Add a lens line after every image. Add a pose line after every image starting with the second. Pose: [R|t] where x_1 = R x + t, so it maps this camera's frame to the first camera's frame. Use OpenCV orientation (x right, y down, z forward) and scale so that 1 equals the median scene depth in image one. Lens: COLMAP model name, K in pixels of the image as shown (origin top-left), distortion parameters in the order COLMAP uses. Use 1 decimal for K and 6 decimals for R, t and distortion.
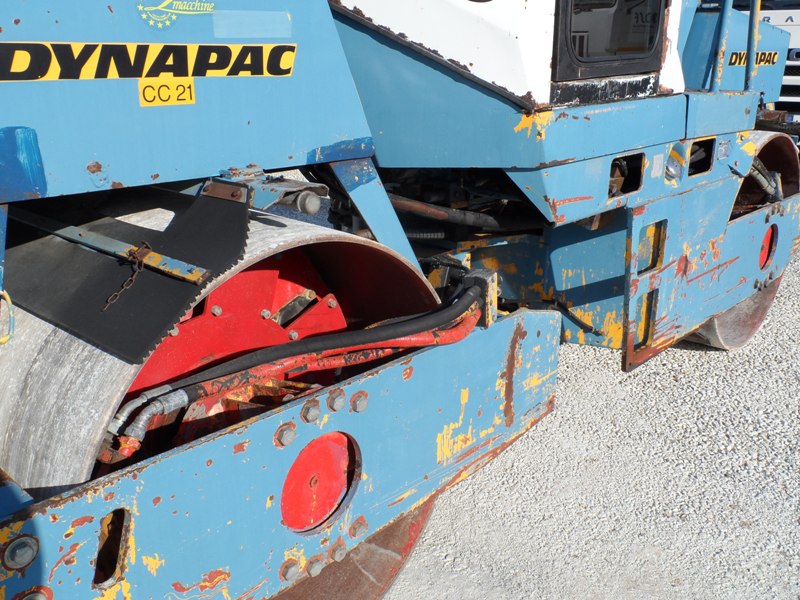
lens RADIAL K [[762.3, 0, 400.0], [0, 762.3, 300.0], [0, 0, 1]] dist [-0.066473, 0.213874]
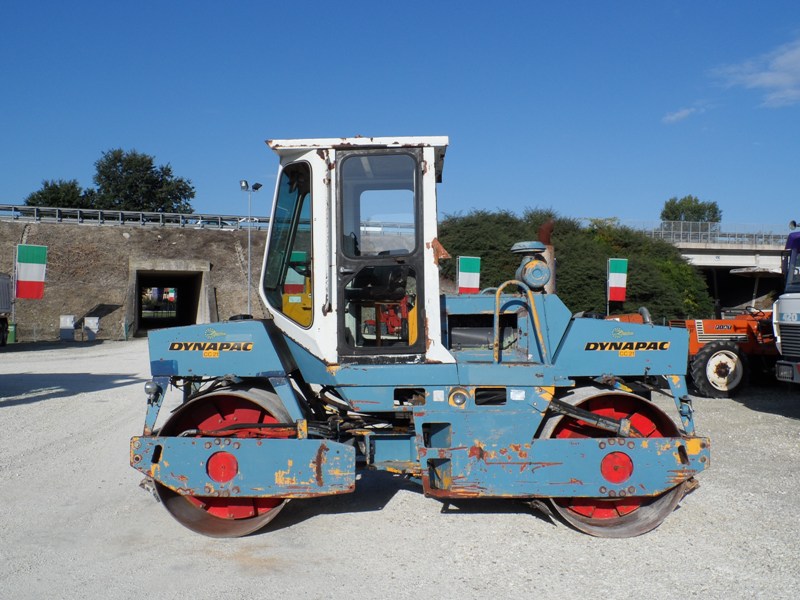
lens RADIAL K [[762.3, 0, 400.0], [0, 762.3, 300.0], [0, 0, 1]] dist [-0.066473, 0.213874]
pose [[0.665610, -0.040031, -0.745225, 2.424513], [-0.232643, 0.937674, -0.258158, 0.190457], [0.709112, 0.345204, 0.614812, -0.624443]]
